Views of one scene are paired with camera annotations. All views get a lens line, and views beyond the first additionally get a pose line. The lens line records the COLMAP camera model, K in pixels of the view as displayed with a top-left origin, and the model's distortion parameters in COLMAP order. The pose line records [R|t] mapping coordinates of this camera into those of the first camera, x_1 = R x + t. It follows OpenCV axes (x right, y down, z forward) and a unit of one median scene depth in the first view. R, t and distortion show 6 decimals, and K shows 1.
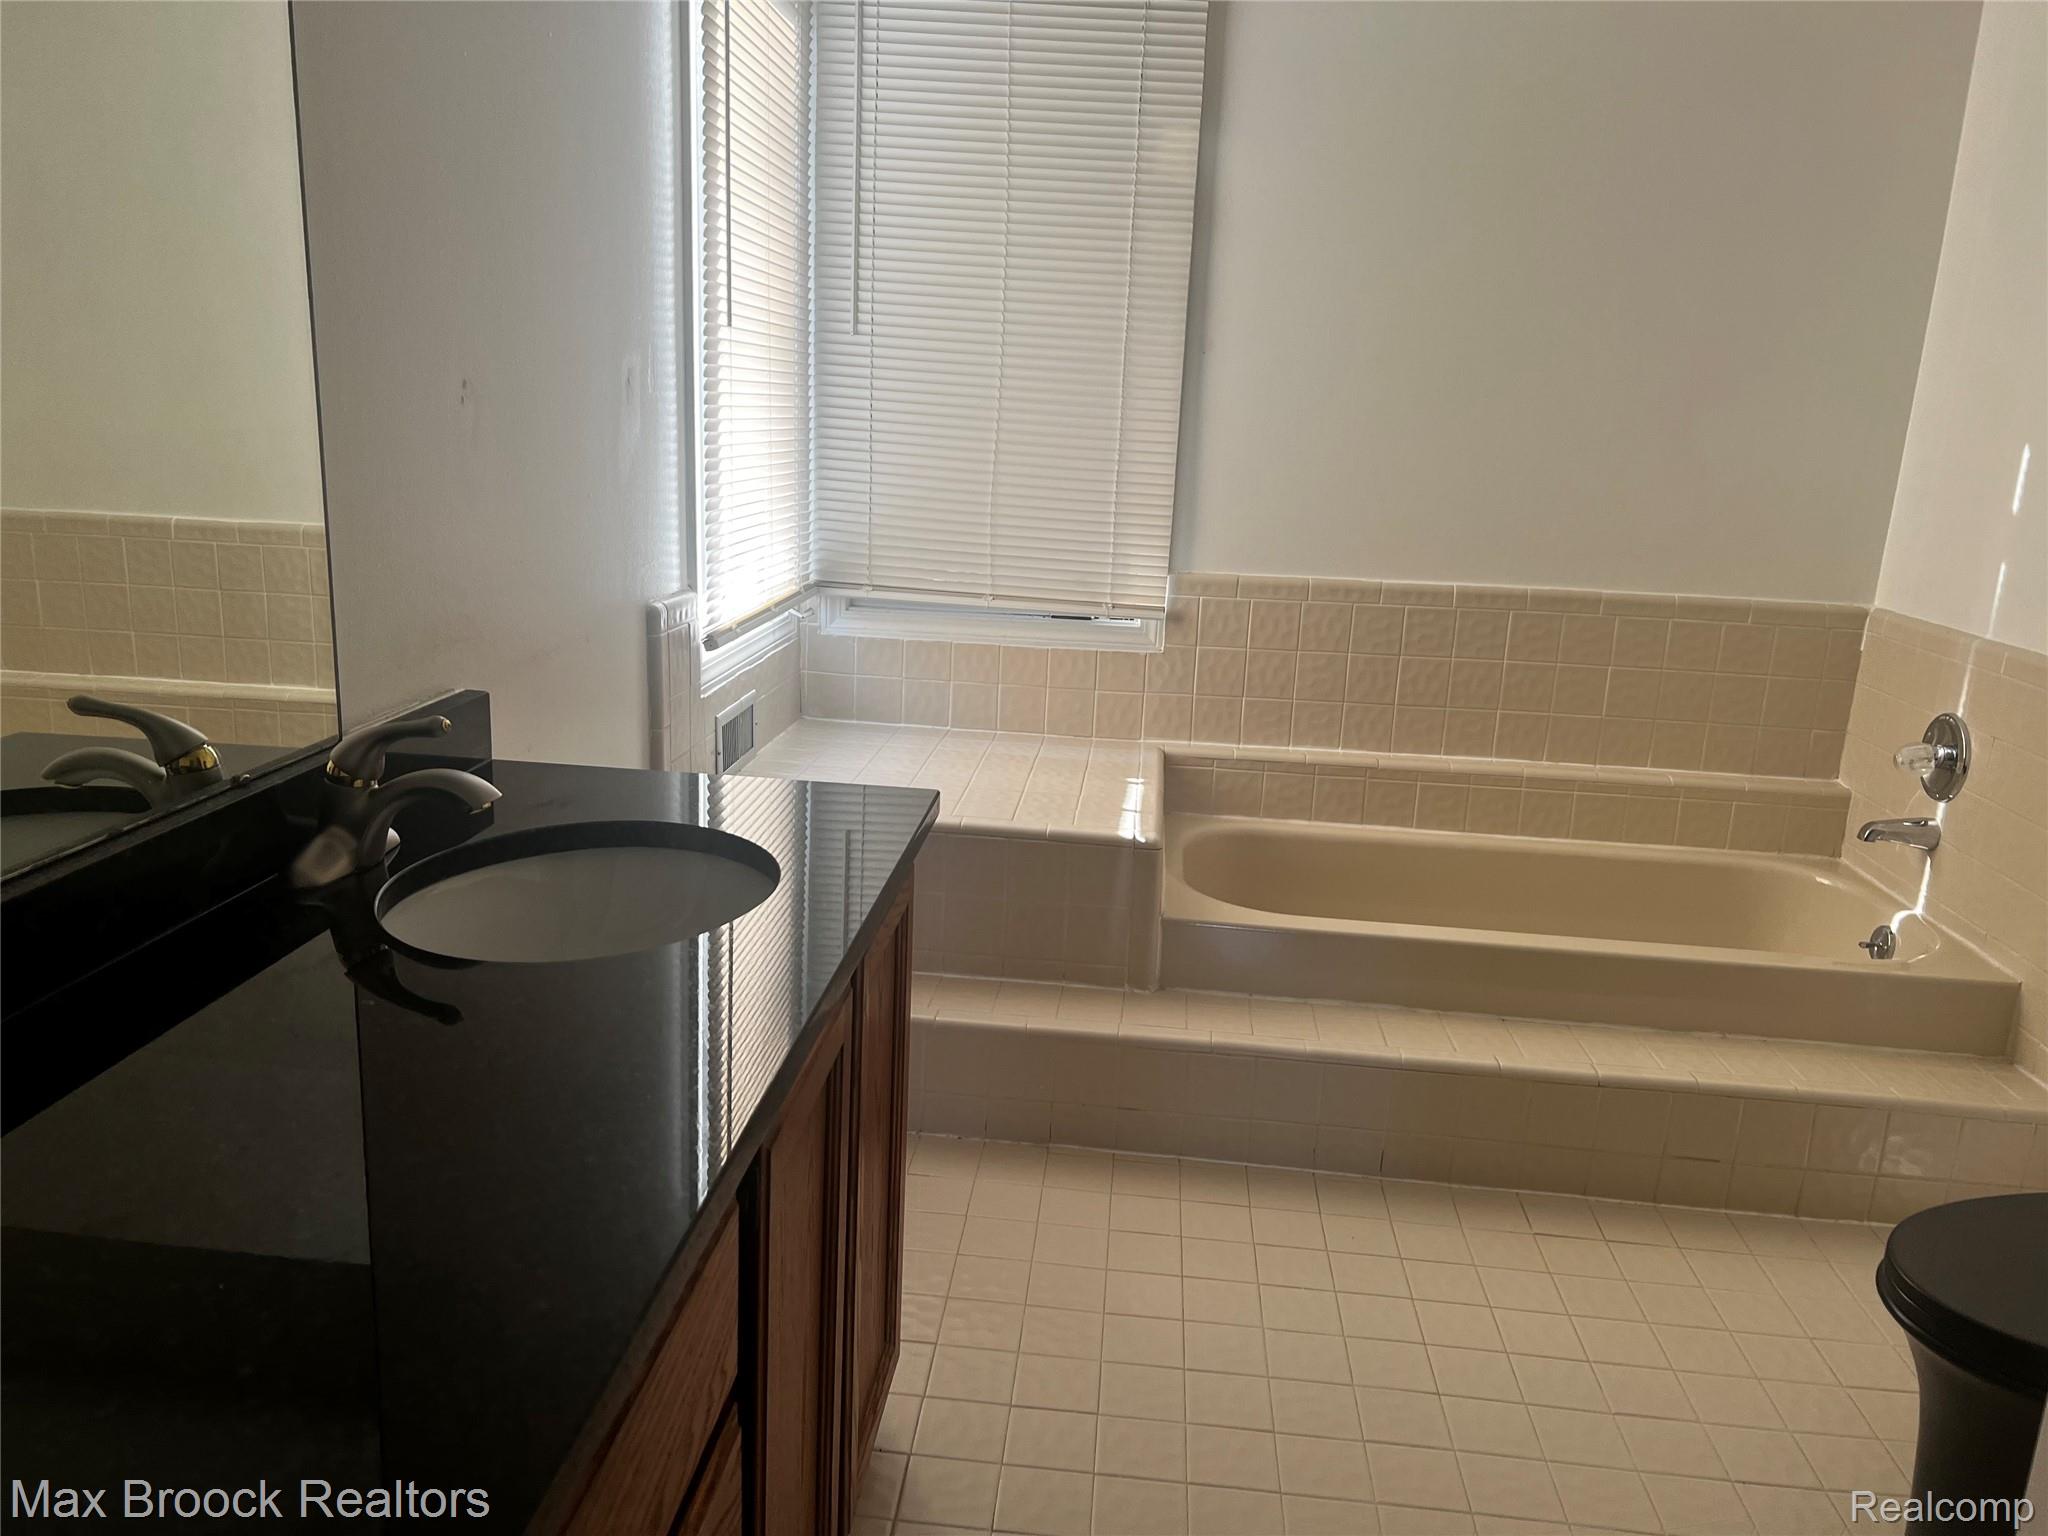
lens RADIAL K [[1530.1, 0, 1008.9], [0, 1530.1, 803.9], [0, 0, 1]] dist [0.048299, -0.063463]
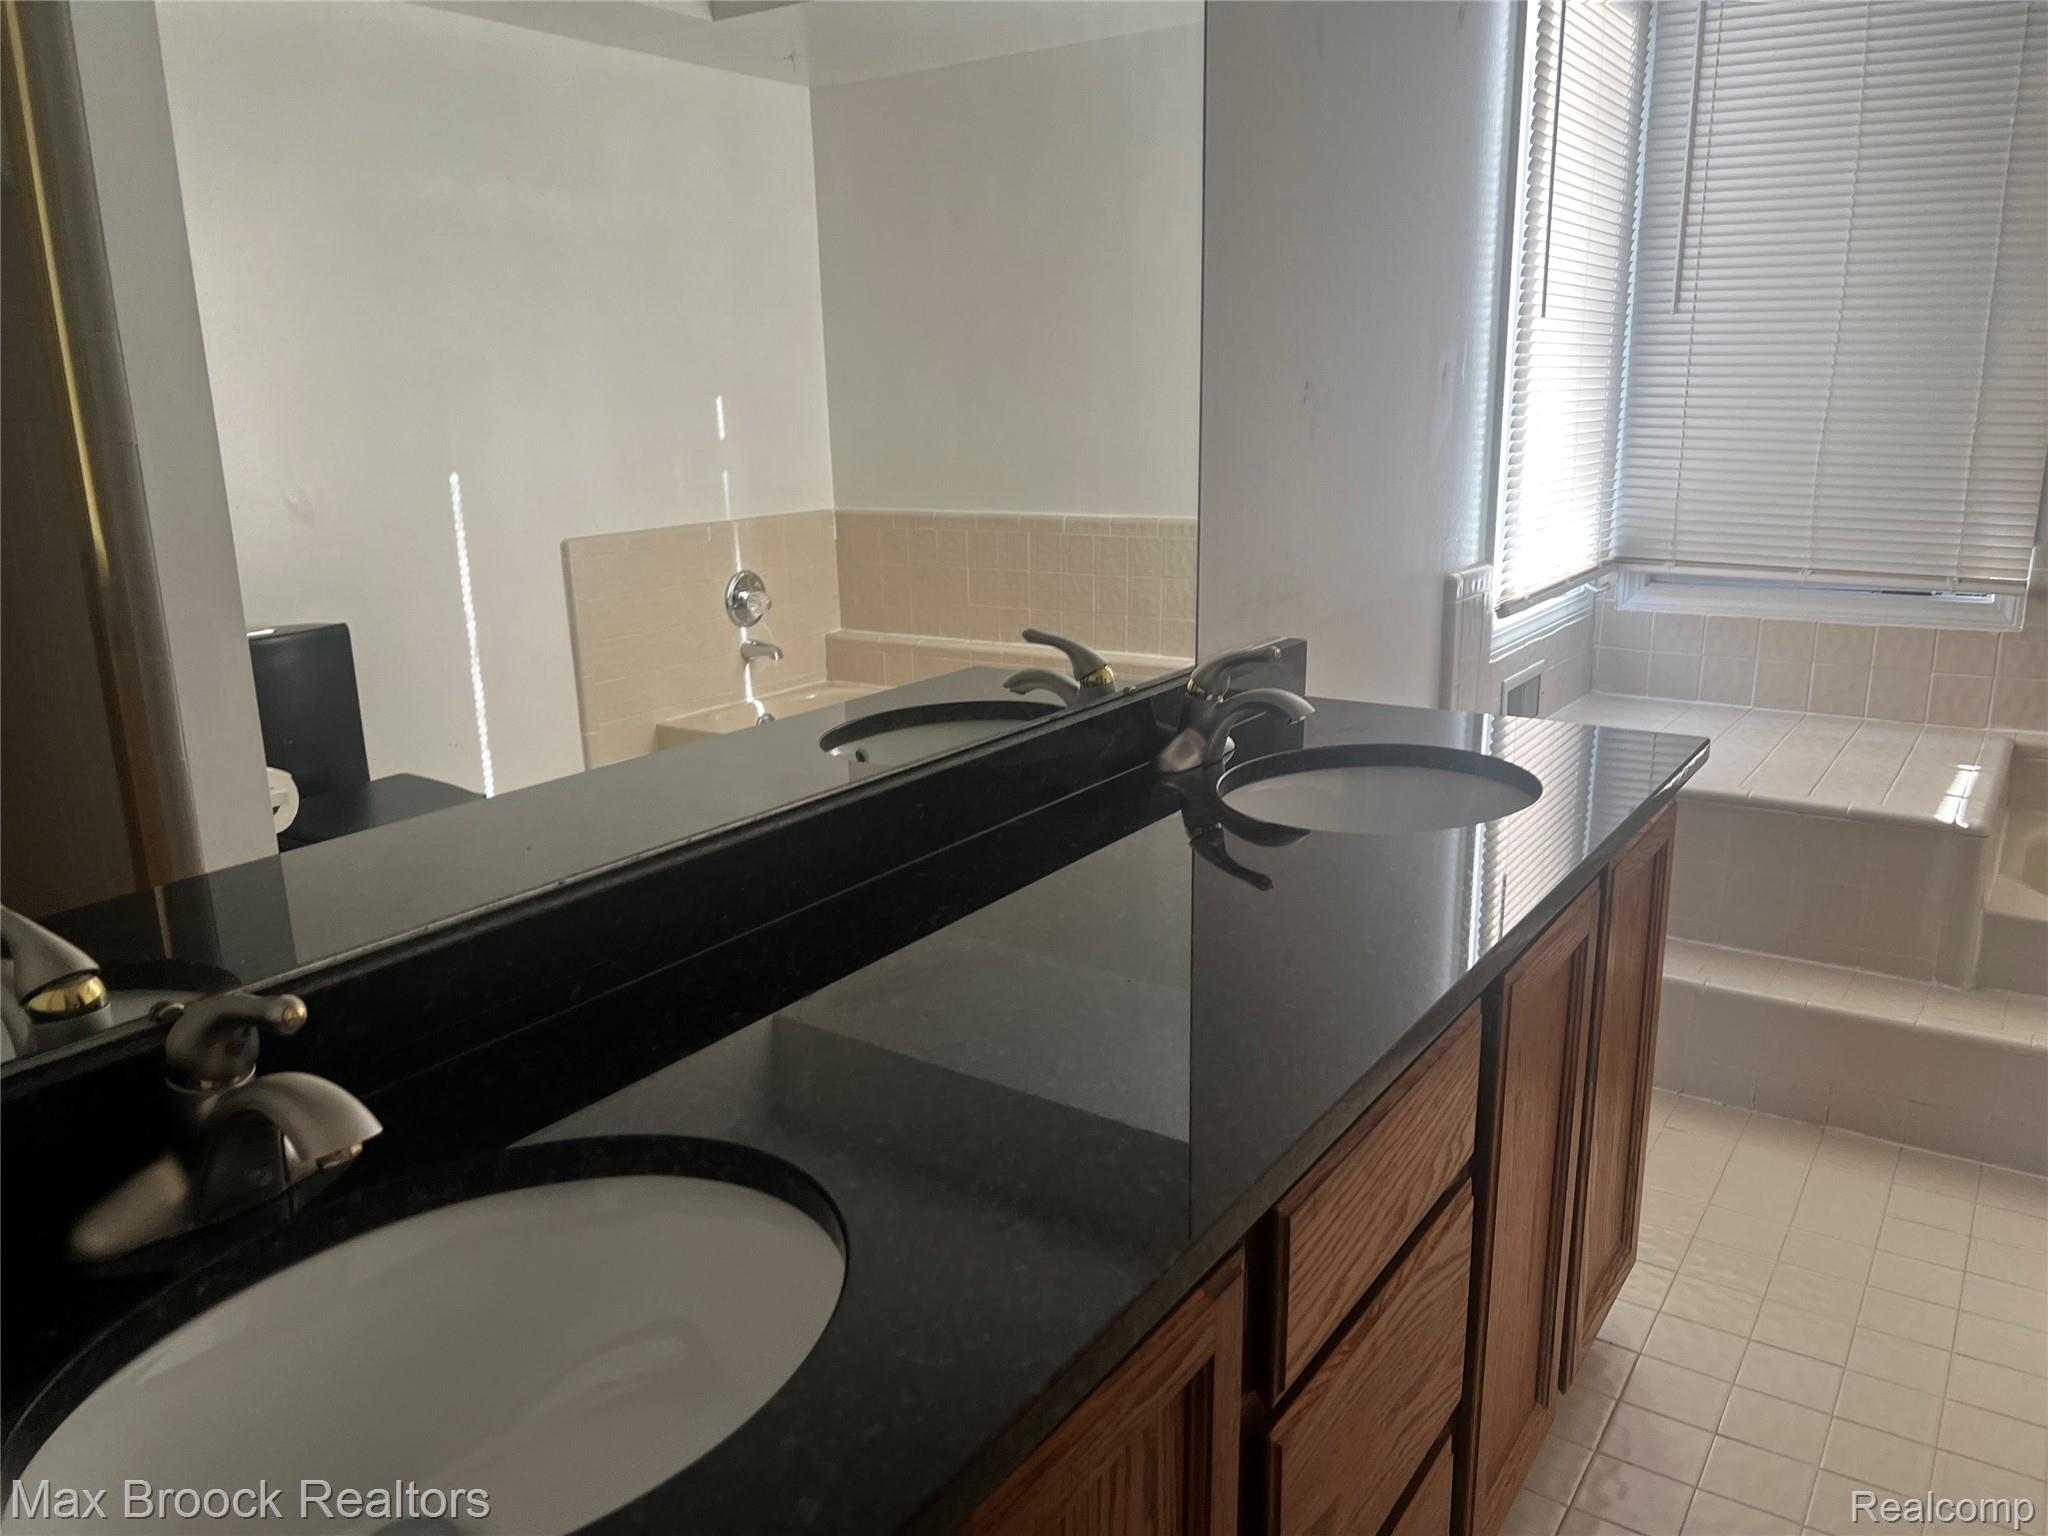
lens RADIAL K [[1530.1, 0, 1008.9], [0, 1530.1, 803.9], [0, 0, 1]] dist [0.048299, -0.063463]
pose [[0.874152, 0.064416, -0.481362, 0.031899], [-0.064822, 0.997772, 0.015807, 0.035738], [0.481307, 0.017386, 0.876379, -0.116249]]
